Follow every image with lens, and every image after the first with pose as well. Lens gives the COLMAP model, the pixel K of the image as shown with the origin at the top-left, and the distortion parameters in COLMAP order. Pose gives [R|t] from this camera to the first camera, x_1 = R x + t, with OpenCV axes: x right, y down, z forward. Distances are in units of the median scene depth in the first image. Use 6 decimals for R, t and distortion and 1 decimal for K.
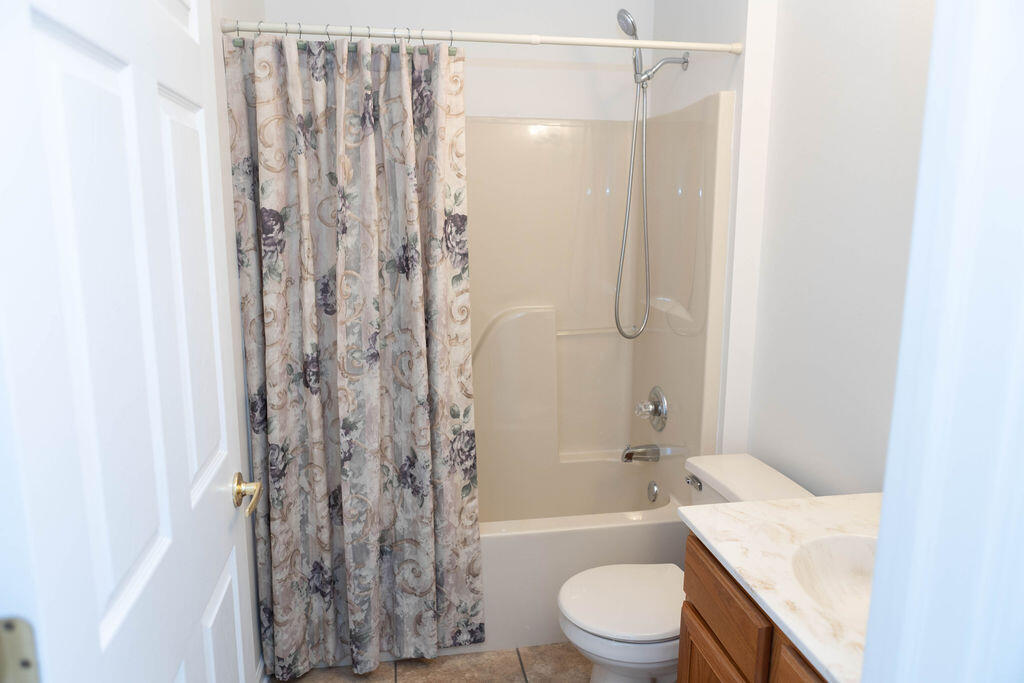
lens RADIAL K [[690.6, 0, 515.1], [0, 690.6, 341.5], [0, 0, 1]] dist [-0.025892, 0.018778]
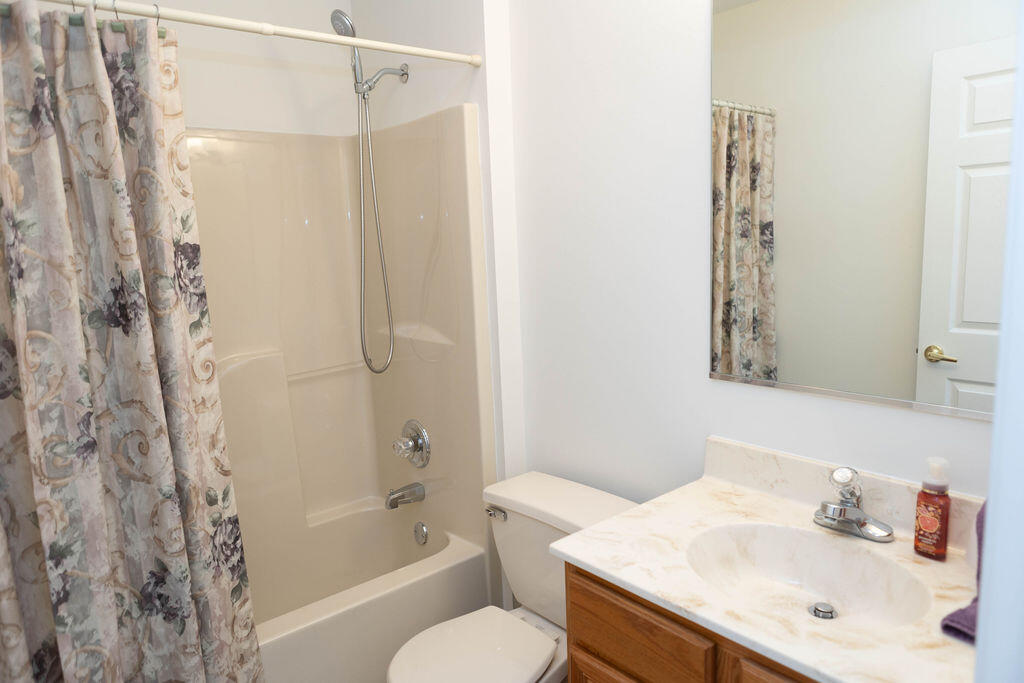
lens RADIAL K [[690.6, 0, 514.2], [0, 690.6, 341.6], [0, 0, 1]] dist [-0.025892, 0.018778]
pose [[0.856532, -0.119906, 0.501971, -0.168180], [0.140670, 0.990050, -0.003538, -0.021039], [-0.496552, 0.073643, 0.864877, 0.159354]]
